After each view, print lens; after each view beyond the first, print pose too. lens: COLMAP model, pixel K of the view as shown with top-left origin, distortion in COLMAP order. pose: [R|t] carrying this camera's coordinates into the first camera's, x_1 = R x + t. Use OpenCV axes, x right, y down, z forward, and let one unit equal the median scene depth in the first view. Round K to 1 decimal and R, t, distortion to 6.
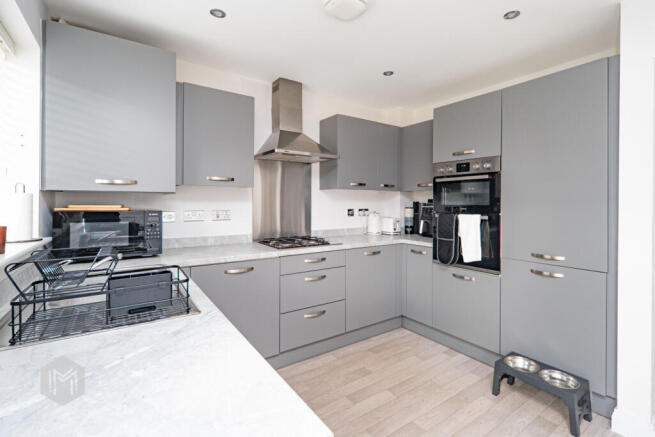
lens RADIAL K [[284.9, 0, 328.0], [0, 284.9, 215.5], [0, 0, 1]] dist [0.001124, 0.000155]
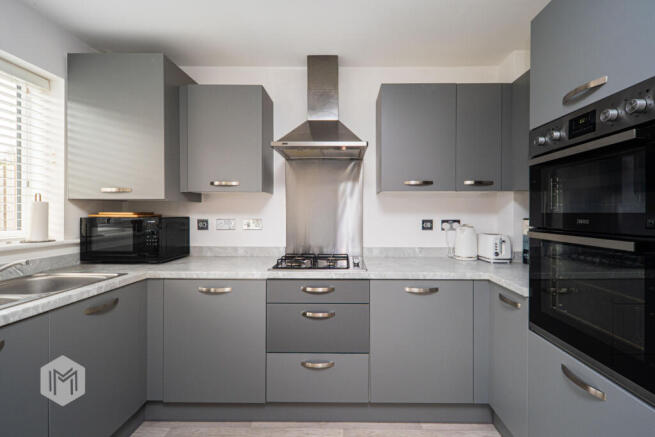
lens RADIAL K [[284.9, 0, 328.0], [0, 284.9, 215.5], [0, 0, 1]] dist [0.001124, 0.000155]
pose [[0.833282, 0.005383, -0.552822, 0.322421], [-0.025464, 0.999265, -0.028652, -0.008380], [0.552261, 0.037953, 0.832807, 0.356764]]
